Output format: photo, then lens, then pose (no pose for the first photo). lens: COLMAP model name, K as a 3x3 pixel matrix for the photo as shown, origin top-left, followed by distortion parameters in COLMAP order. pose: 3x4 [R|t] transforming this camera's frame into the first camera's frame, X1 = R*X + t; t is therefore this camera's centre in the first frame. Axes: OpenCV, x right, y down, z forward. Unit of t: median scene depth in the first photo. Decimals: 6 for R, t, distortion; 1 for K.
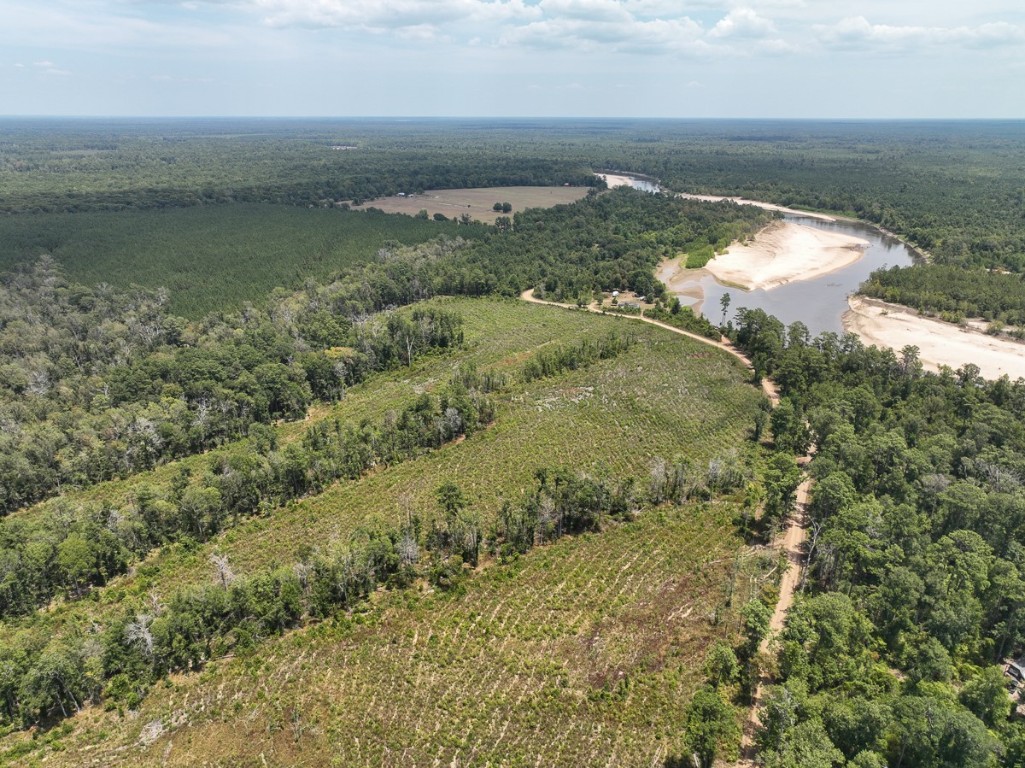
lens RADIAL K [[724.9, 0, 510.7], [0, 724.9, 378.9], [0, 0, 1]] dist [0.005170, 0.010473]
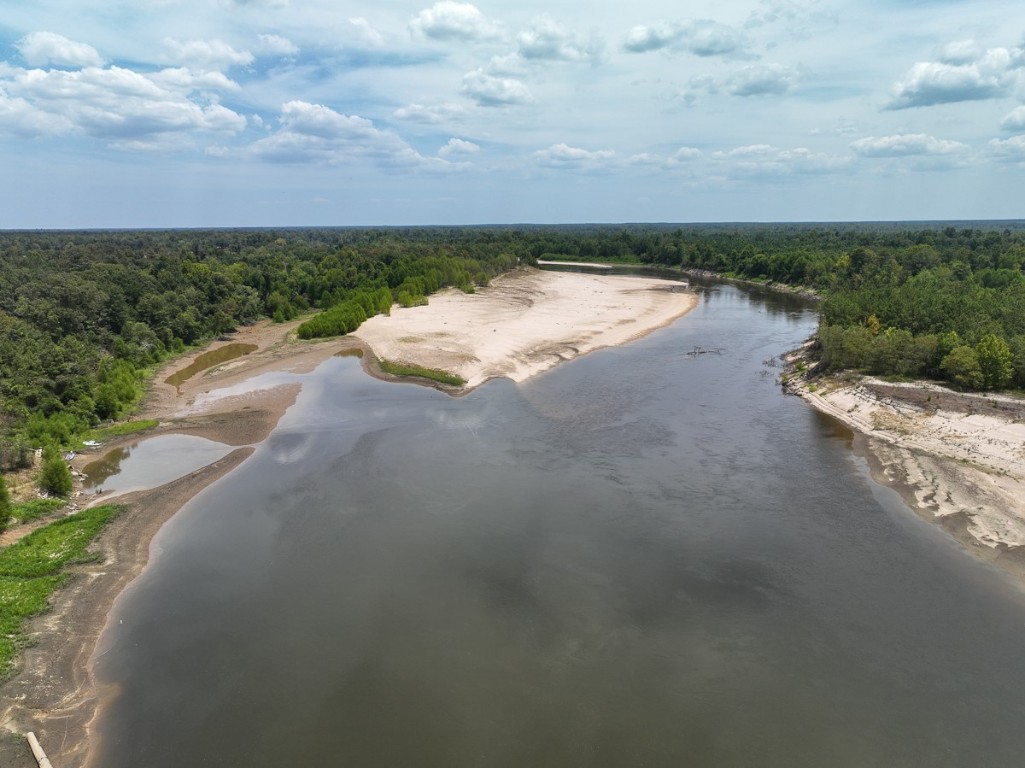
lens RADIAL K [[739.4, 0, 512.5], [0, 739.4, 384.0], [0, 0, 1]] dist [0.001719, 0.001831]
pose [[0.945882, -0.080501, 0.314369, 0.151833], [0.122718, 0.985536, -0.116869, -0.051792], [-0.300414, 0.149123, 0.942080, 0.427942]]
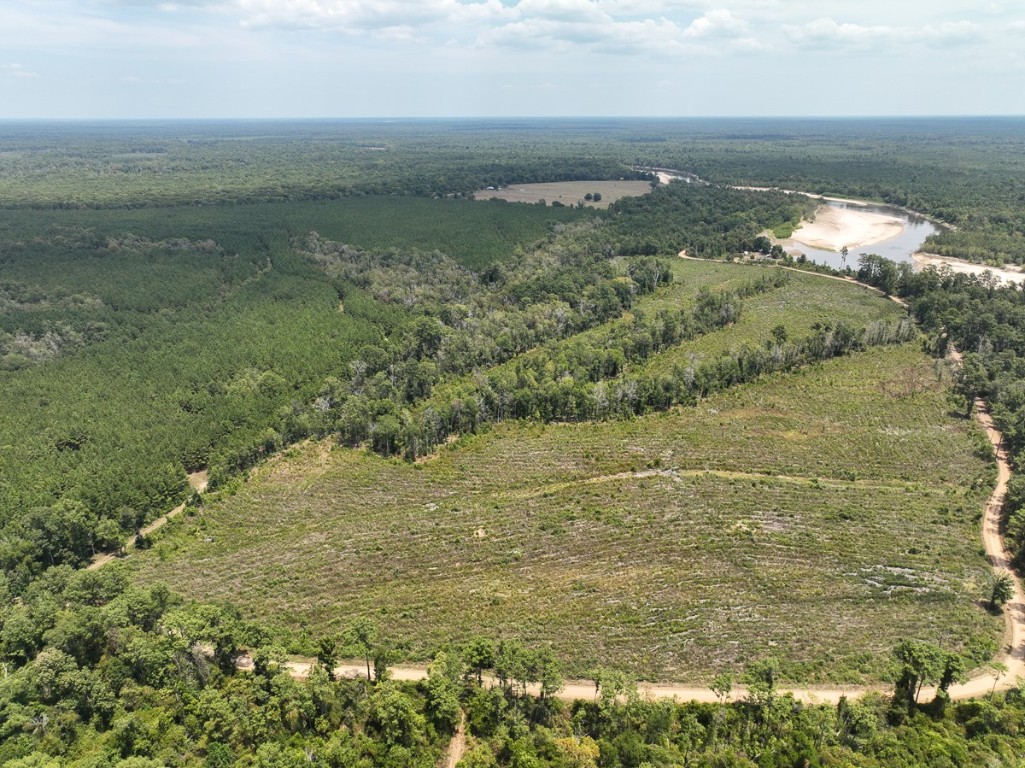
lens RADIAL K [[719.9, 0, 512.5], [0, 719.9, 384.0], [0, 0, 1]] dist [0.004375, 0.013441]
pose [[0.999325, -0.018807, 0.031561, -0.185948], [0.018541, 0.999790, 0.008701, 0.059049], [-0.031718, -0.008110, 0.999464, -0.186370]]
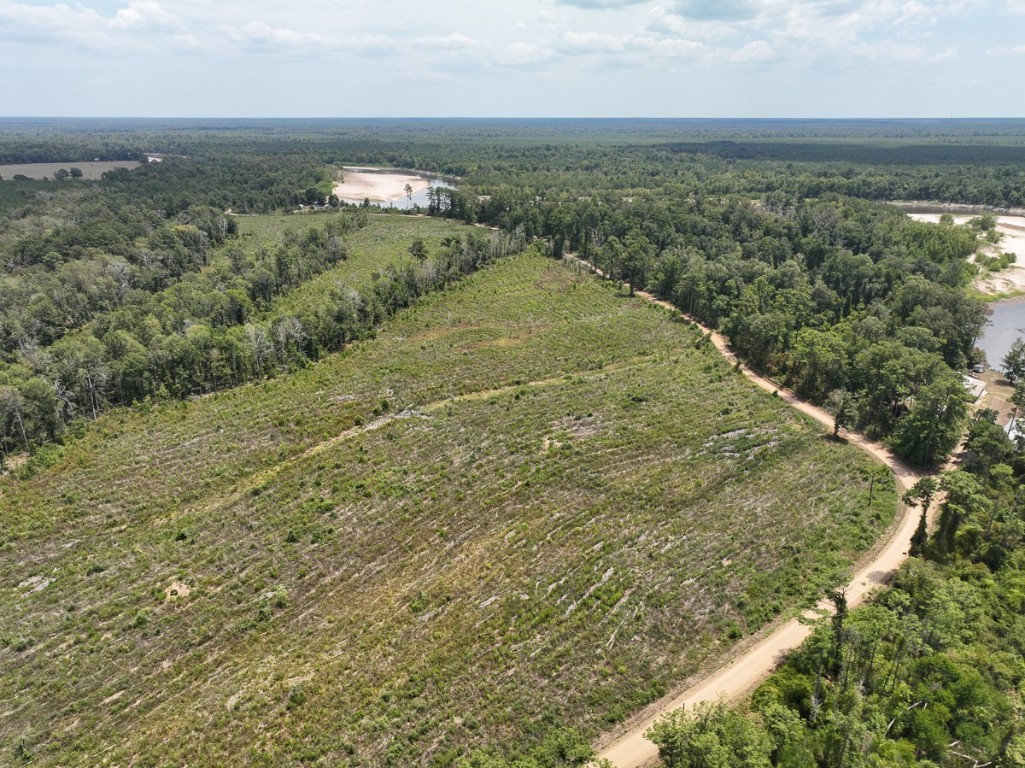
lens RADIAL K [[719.9, 0, 512.5], [0, 719.9, 384.0], [0, 0, 1]] dist [0.004375, 0.013441]
pose [[0.756620, -0.232512, 0.611118, -0.214715], [0.227102, 0.969901, 0.087845, 0.079306], [-0.613149, 0.072321, 0.786650, -0.077984]]
